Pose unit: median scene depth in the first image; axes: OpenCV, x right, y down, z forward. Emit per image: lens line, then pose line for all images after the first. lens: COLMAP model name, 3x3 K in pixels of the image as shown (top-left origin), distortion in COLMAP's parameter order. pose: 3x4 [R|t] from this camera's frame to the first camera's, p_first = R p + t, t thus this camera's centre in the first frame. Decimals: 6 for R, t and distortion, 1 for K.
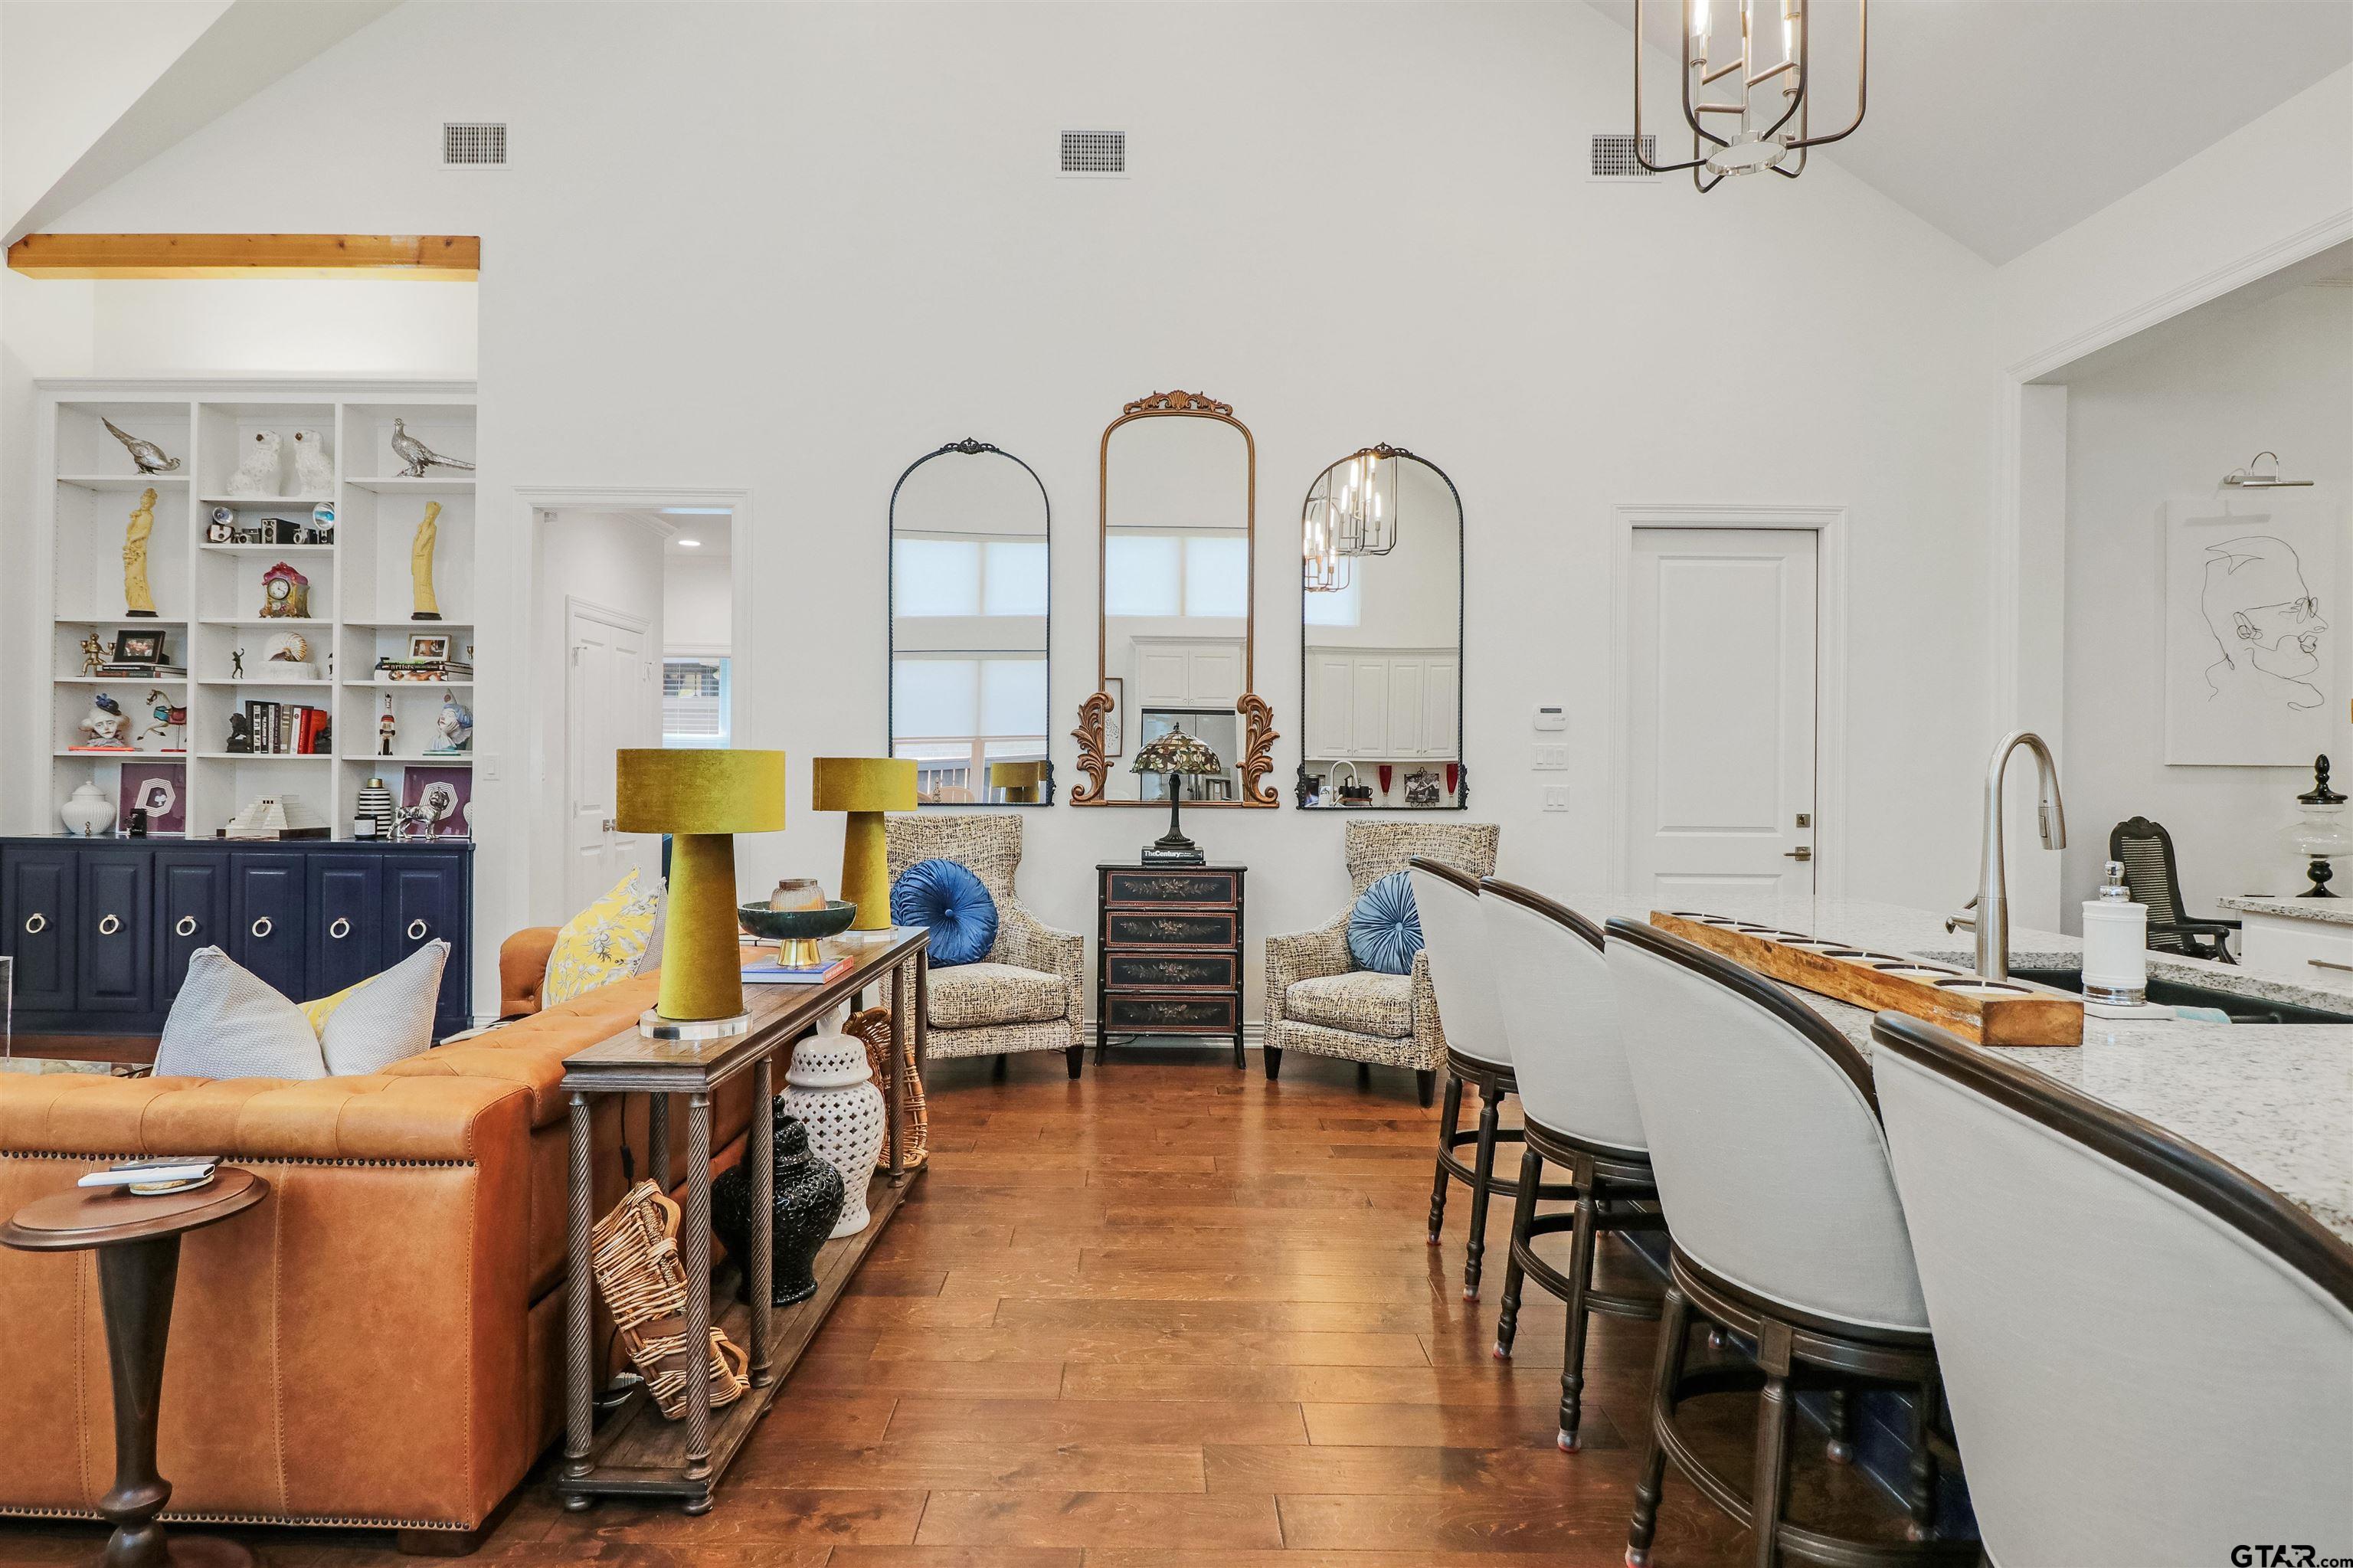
lens RADIAL K [[1299.1, 0, 1145.5], [0, 1299.1, 773.2], [0, 0, 1]] dist [0.008980, -0.014446]
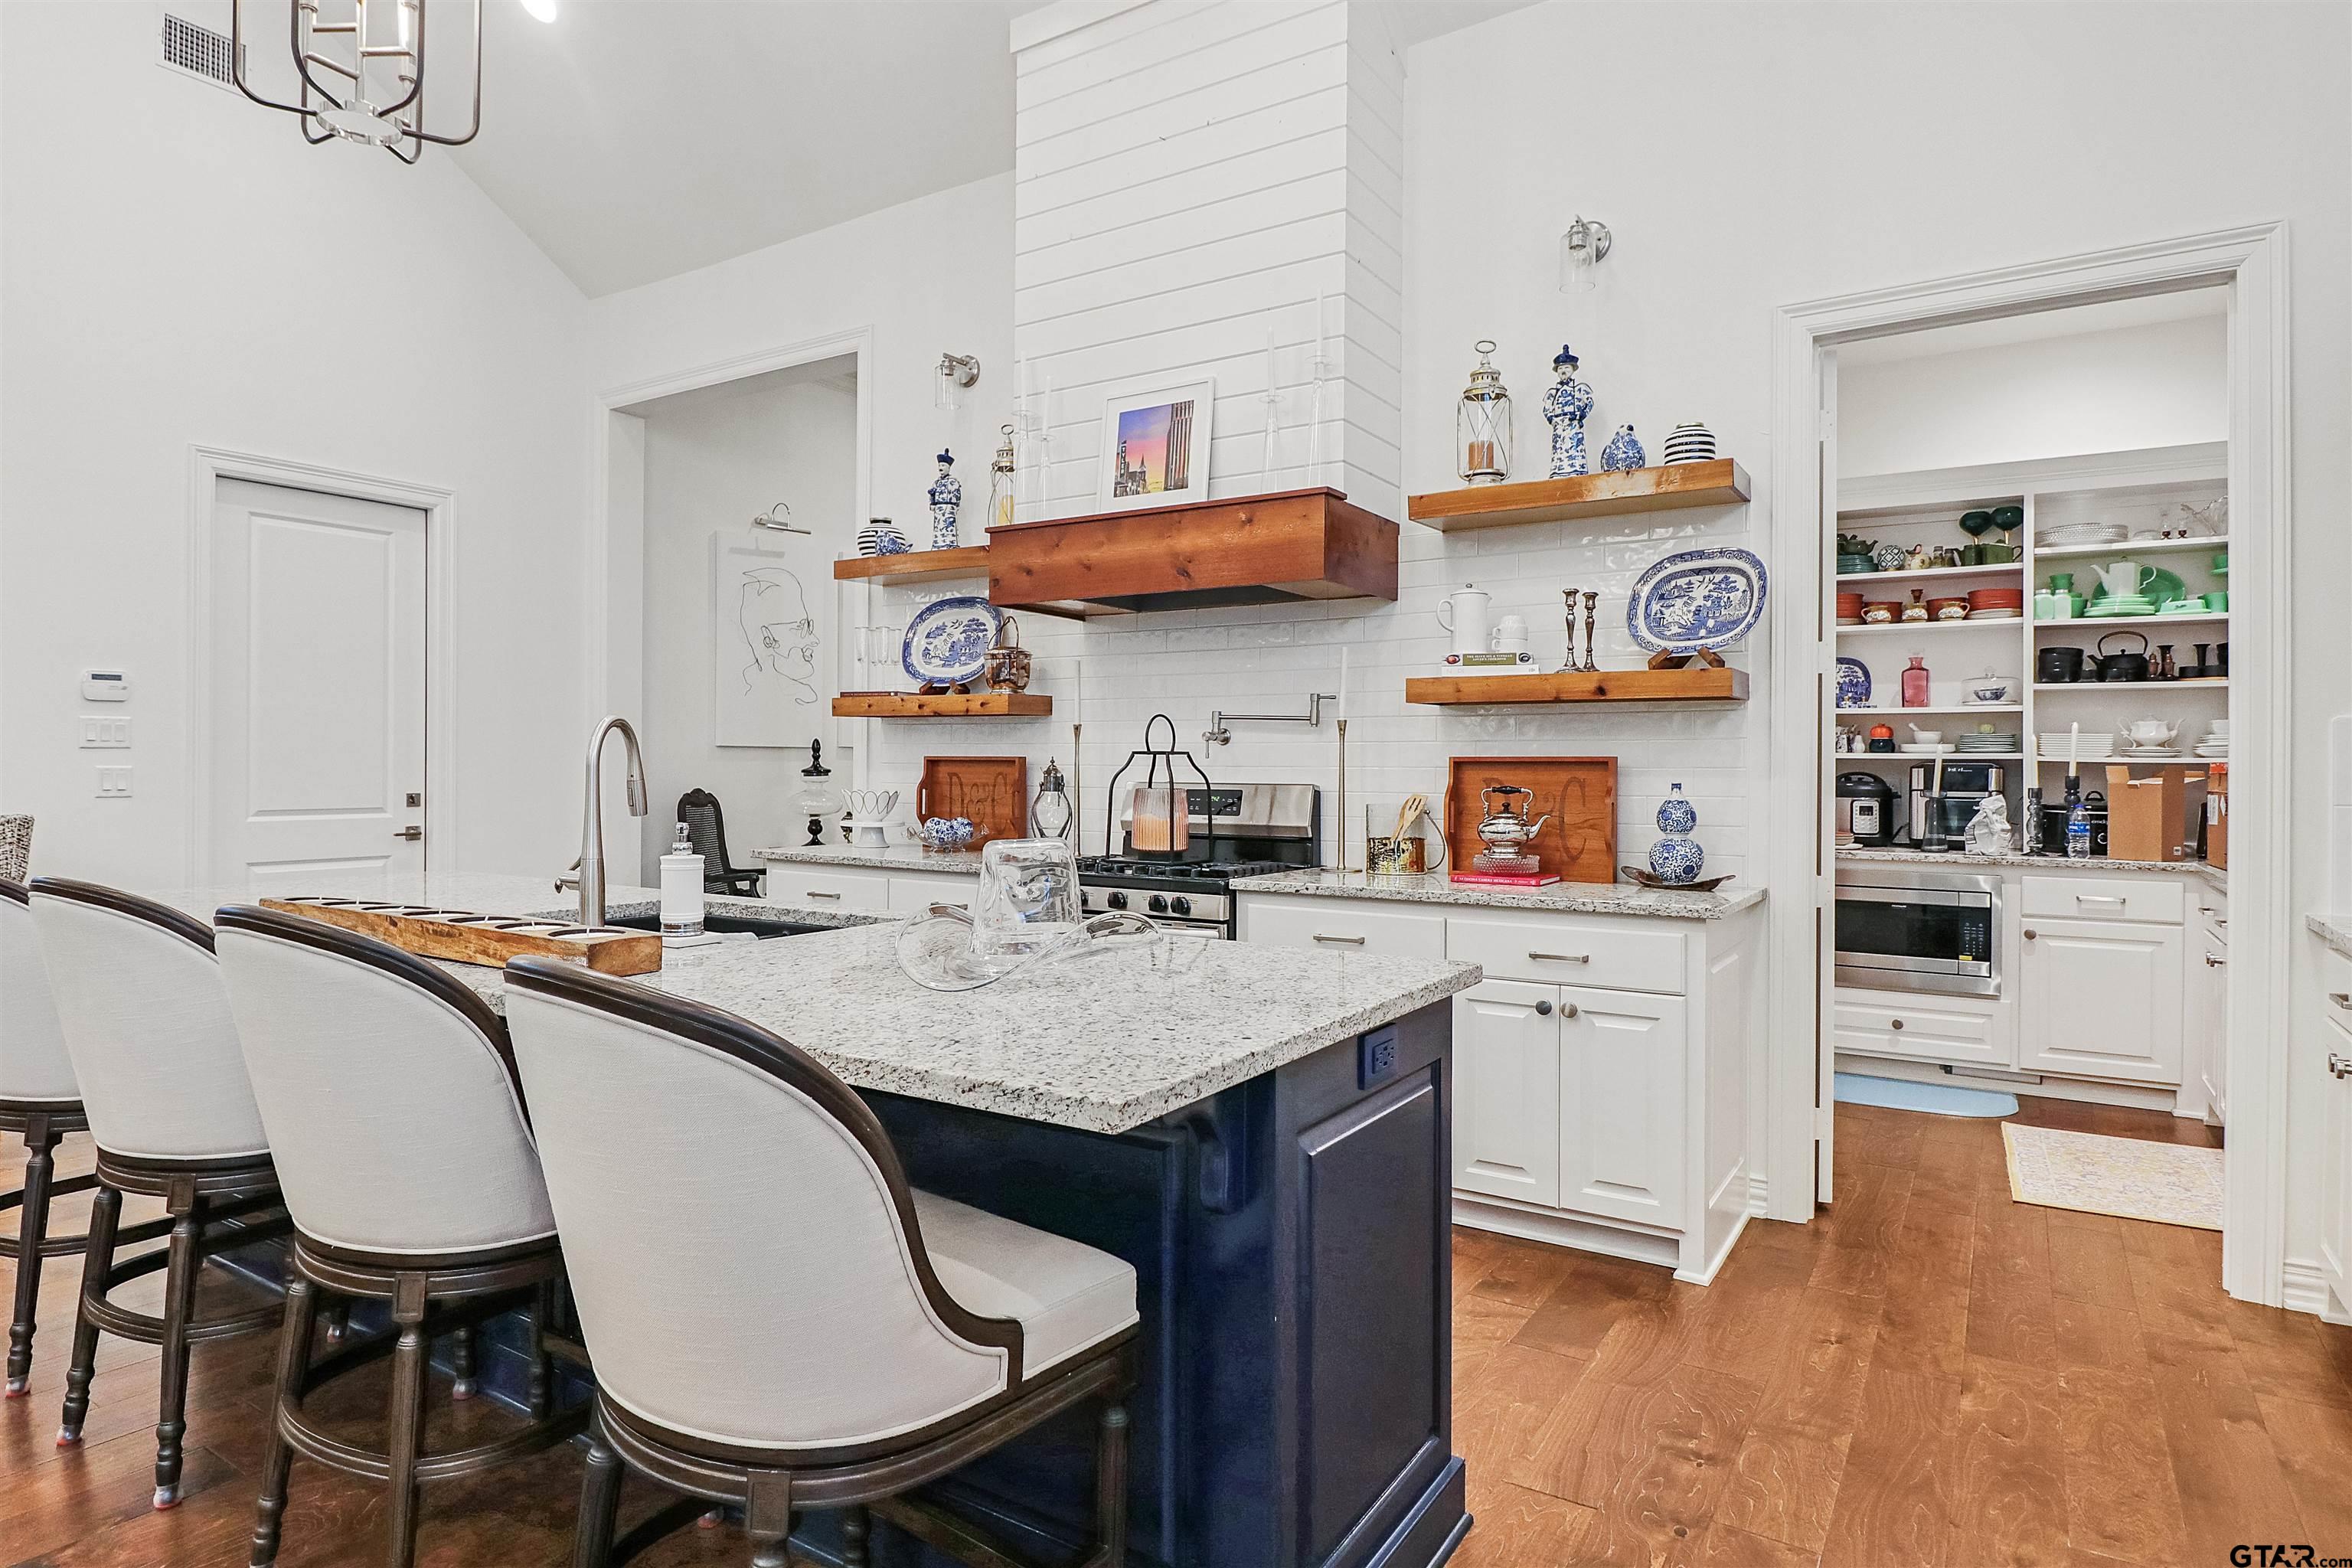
lens RADIAL K [[1298.5, 0, 1151.8], [0, 1298.5, 763.8], [0, 0, 1]] dist [0.008980, -0.014446]
pose [[0.549696, -0.007474, 0.835331, -0.016539], [0.000106, 0.999961, 0.008878, -0.000001], [-0.835365, -0.004792, 0.549675, -0.021197]]
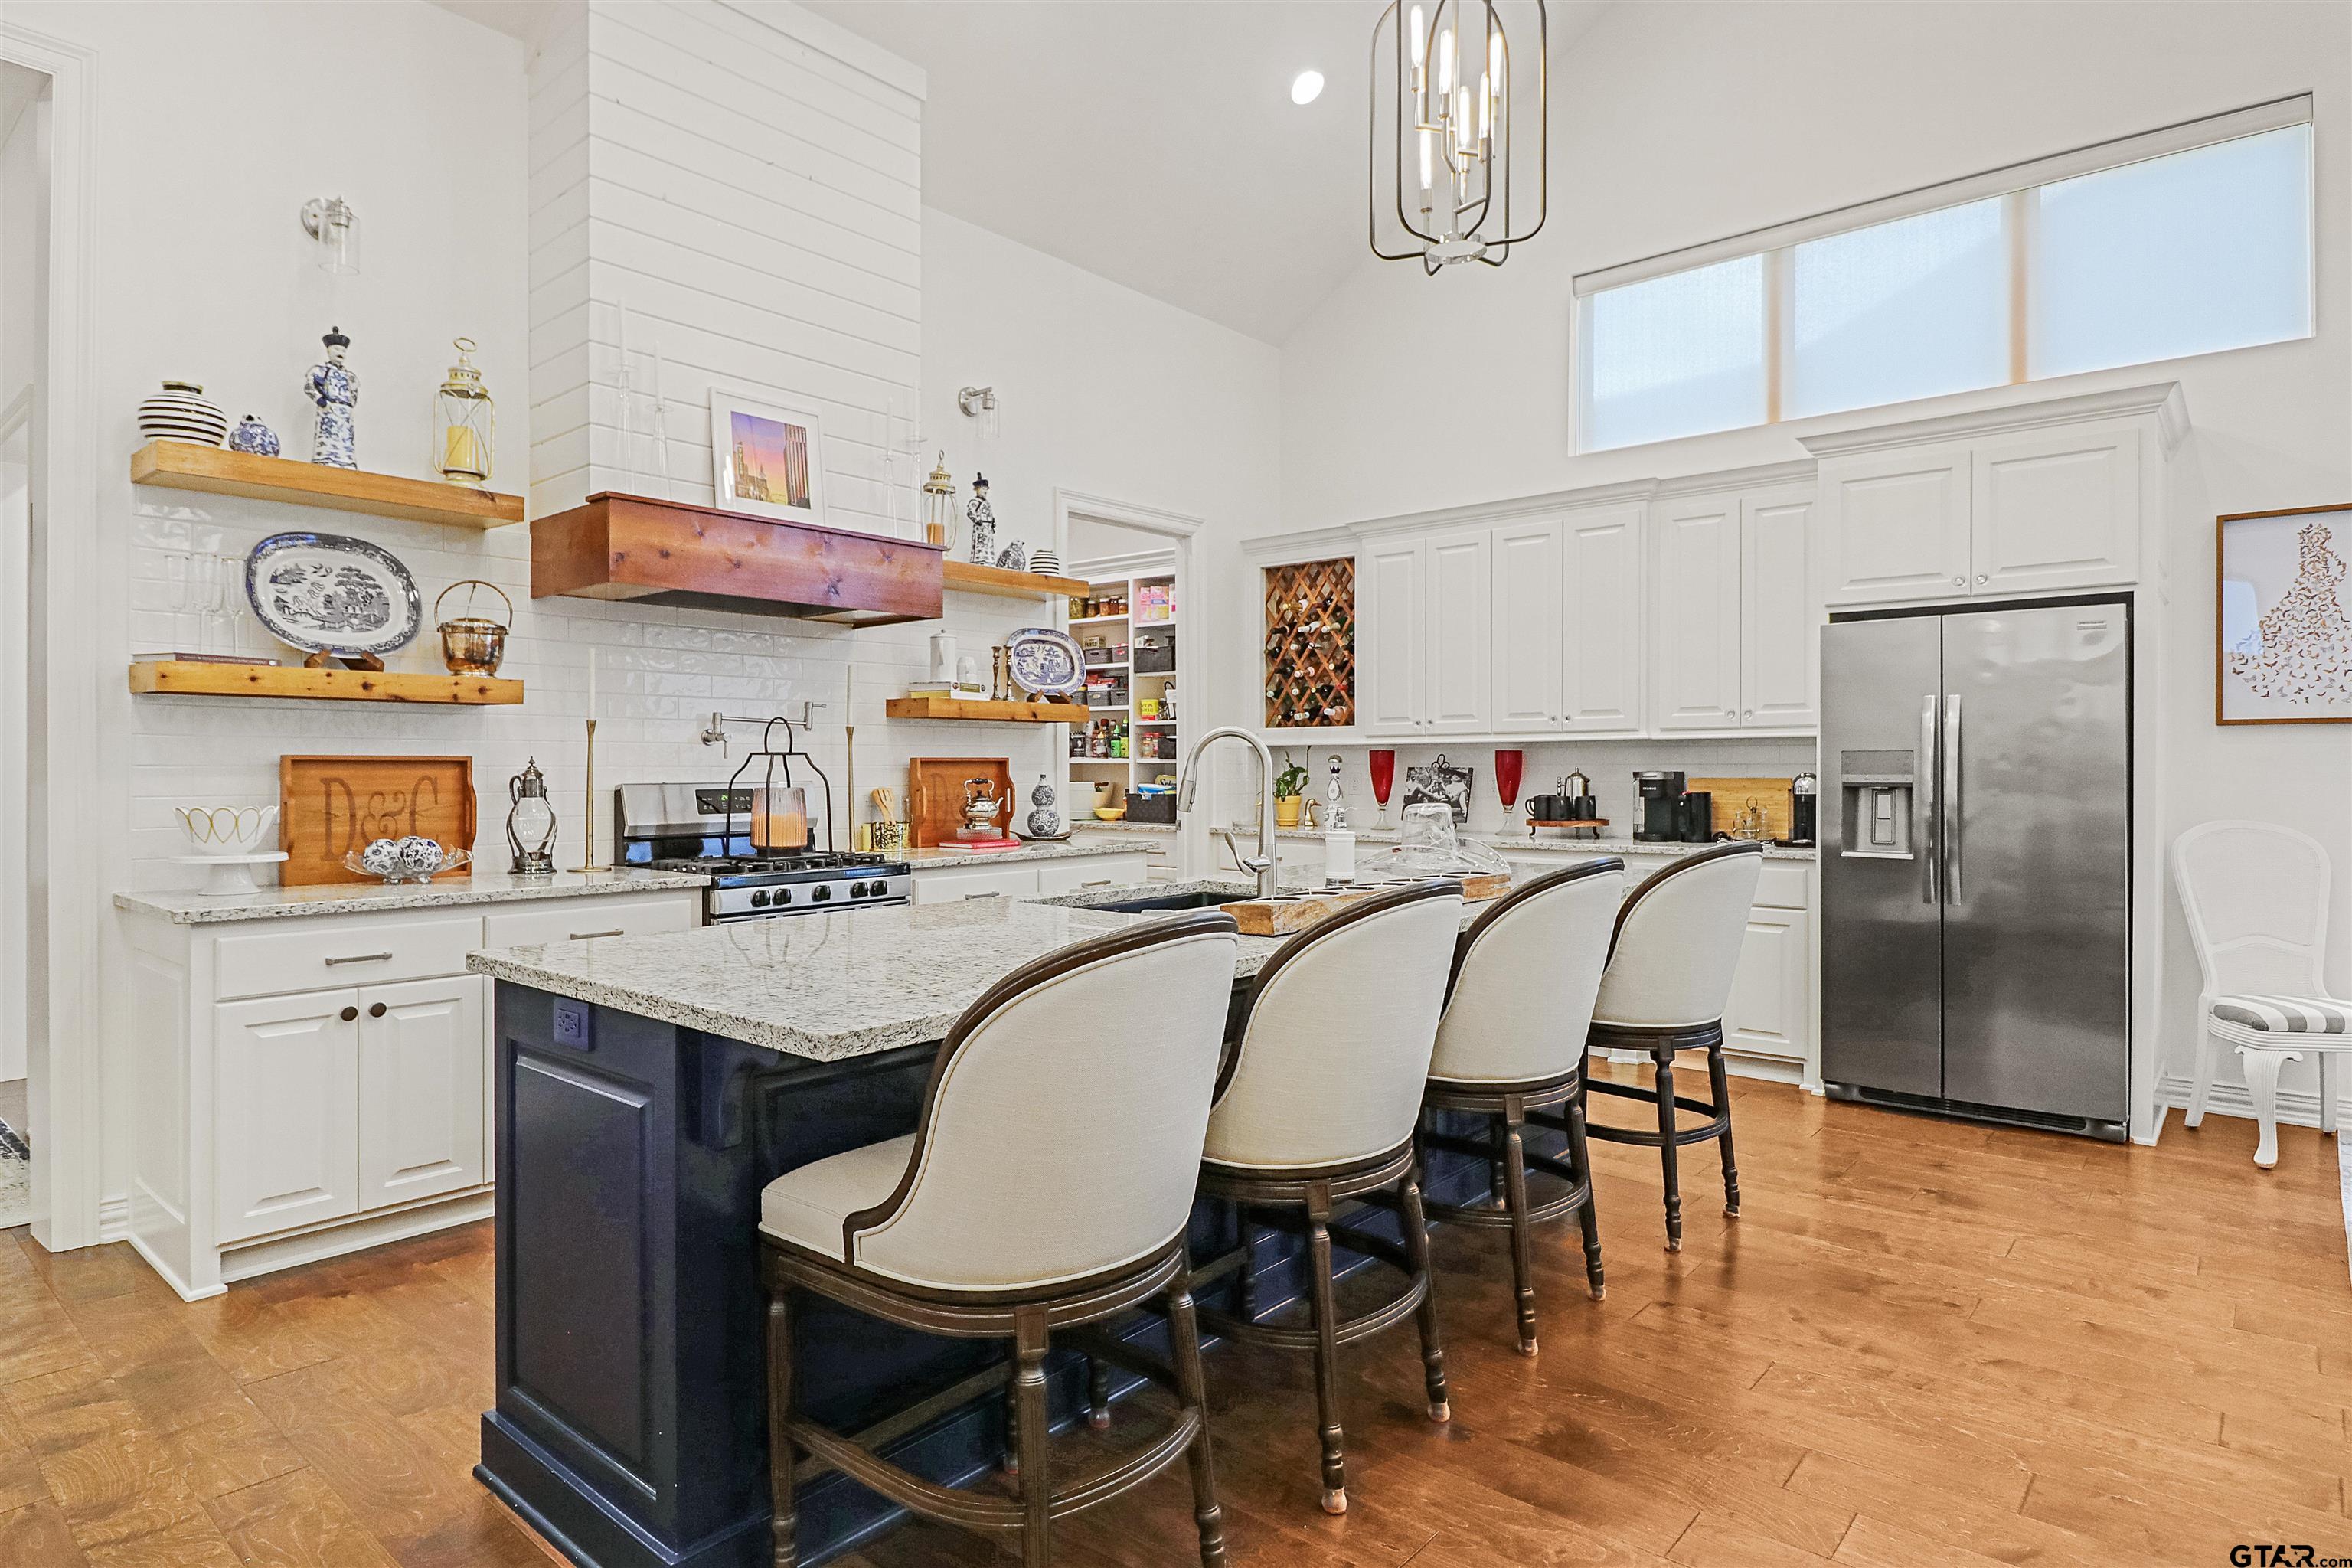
lens RADIAL K [[1298.5, 0, 1140.8], [0, 1298.5, 764.6], [0, 0, 1]] dist [0.008980, -0.014446]
pose [[-0.745915, -0.010450, 0.665959, -0.072605], [-0.007887, 0.999945, 0.006858, 0.000016], [-0.665994, -0.000137, -0.745957, 0.795254]]
